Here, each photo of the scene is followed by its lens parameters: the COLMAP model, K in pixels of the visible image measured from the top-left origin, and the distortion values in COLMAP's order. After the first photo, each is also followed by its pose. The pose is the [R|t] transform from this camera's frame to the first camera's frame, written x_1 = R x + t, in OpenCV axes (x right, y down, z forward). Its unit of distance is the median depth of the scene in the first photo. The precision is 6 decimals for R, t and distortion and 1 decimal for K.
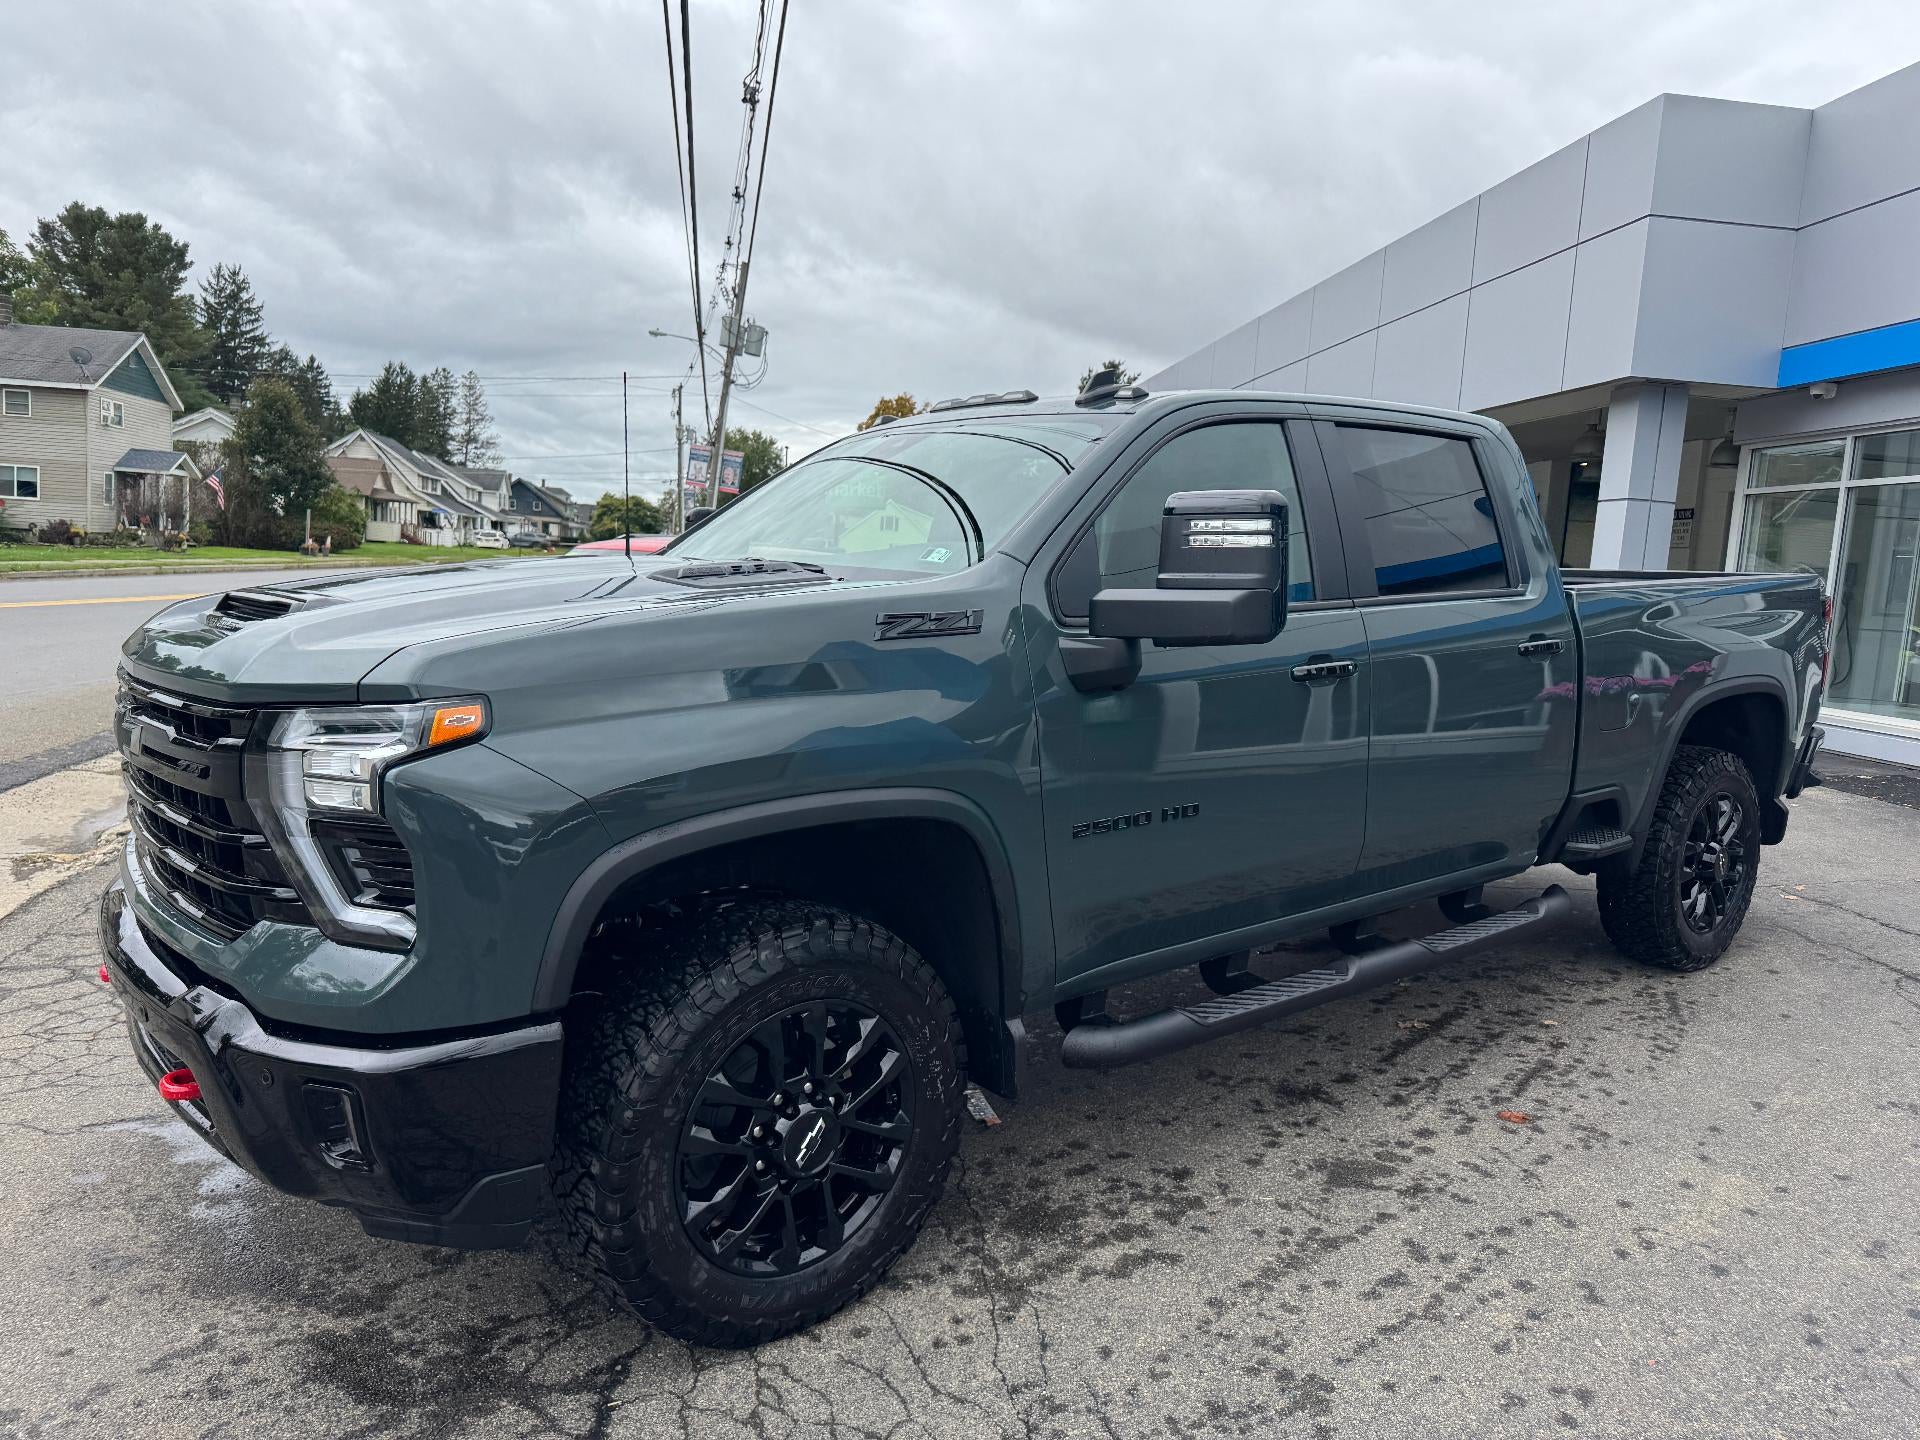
lens RADIAL K [[1350.6, 0, 975.4], [0, 1350.6, 739.4], [0, 0, 1]] dist [0.035604, -0.041058]
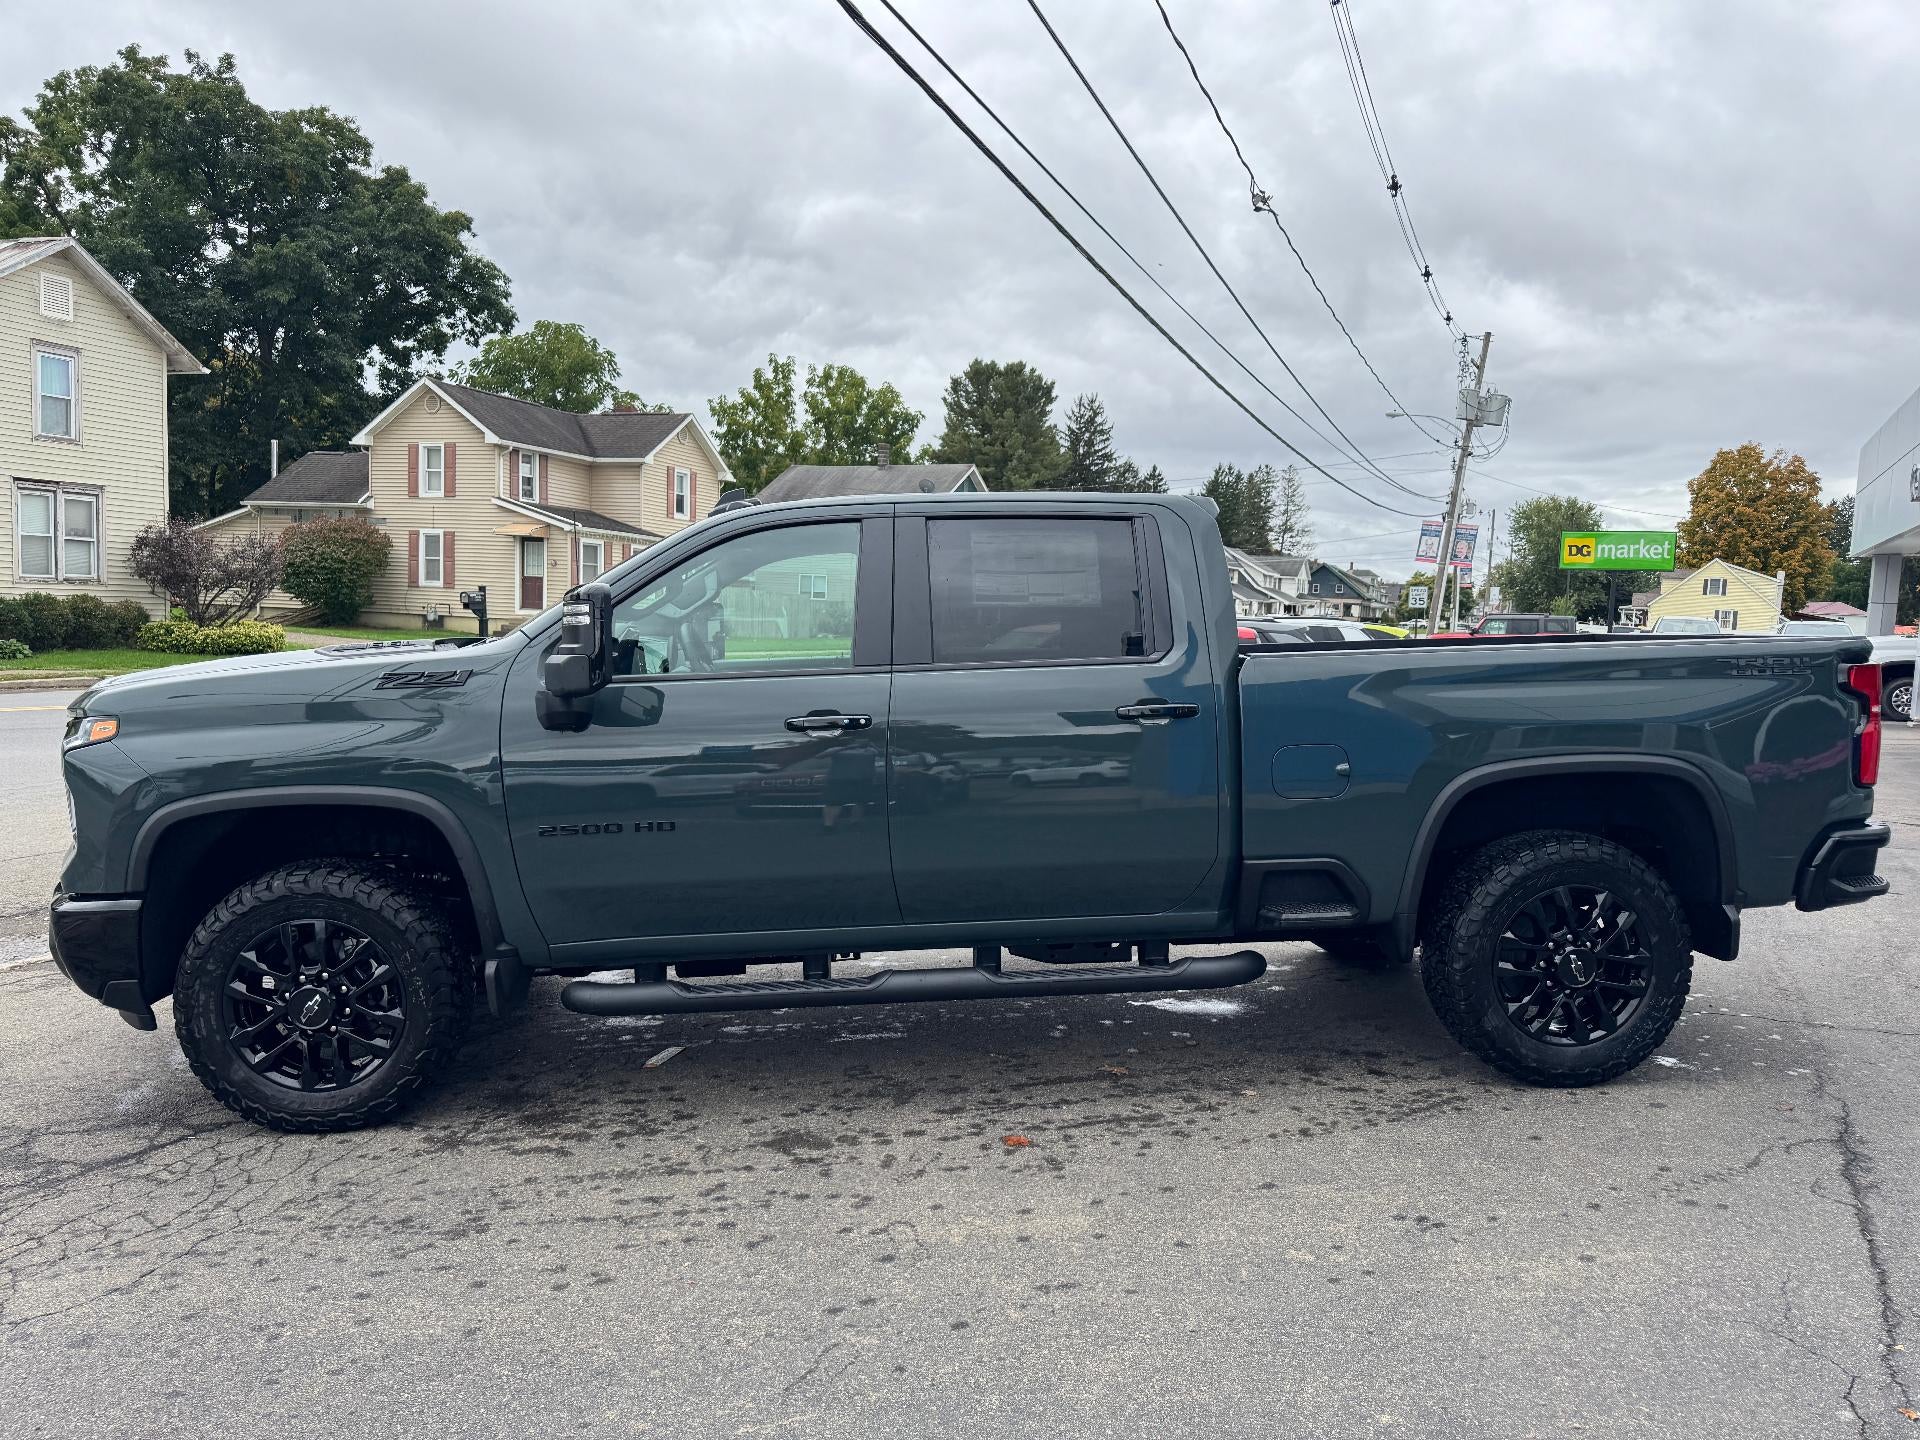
lens RADIAL K [[1350.6, 0, 971.4], [0, 1350.6, 733.7], [0, 0, 1]] dist [0.035604, -0.041058]
pose [[0.829584, 0.022568, -0.557926, 0.970754], [-0.057515, 0.997322, -0.045177, 0.005086], [0.555412, 0.069567, 0.828660, 0.066889]]
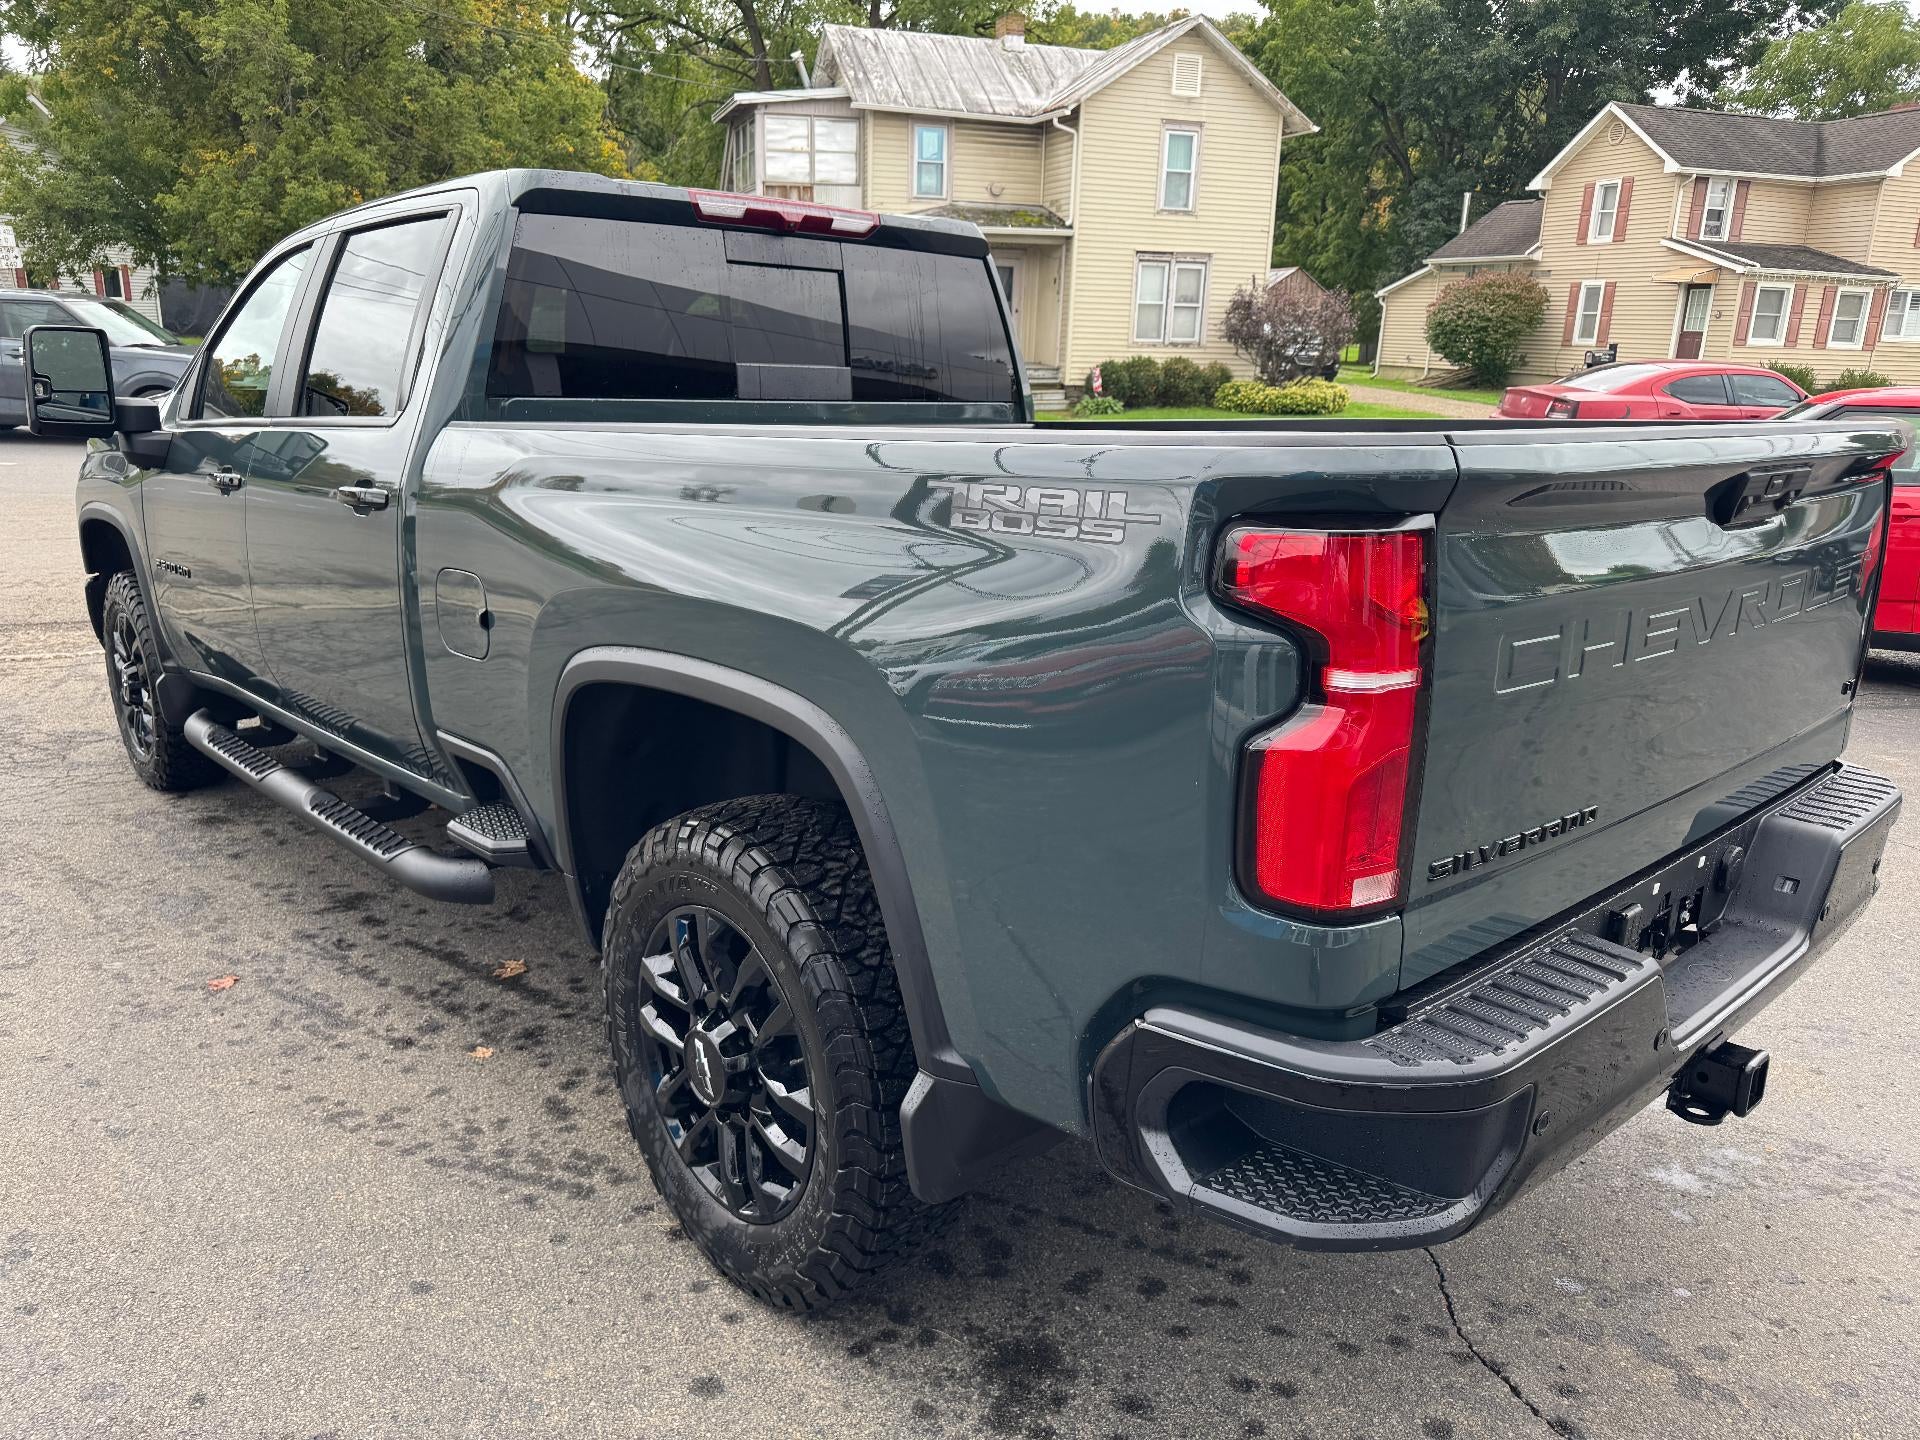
lens RADIAL K [[1350.6, 0, 959.1], [0, 1350.6, 734.5], [0, 0, 1]] dist [0.035604, -0.041058]
pose [[0.064890, 0.232058, -0.970535, 1.314974], [-0.148391, 0.964015, 0.220577, -0.171650], [0.986798, 0.129705, 0.096990, 1.403102]]
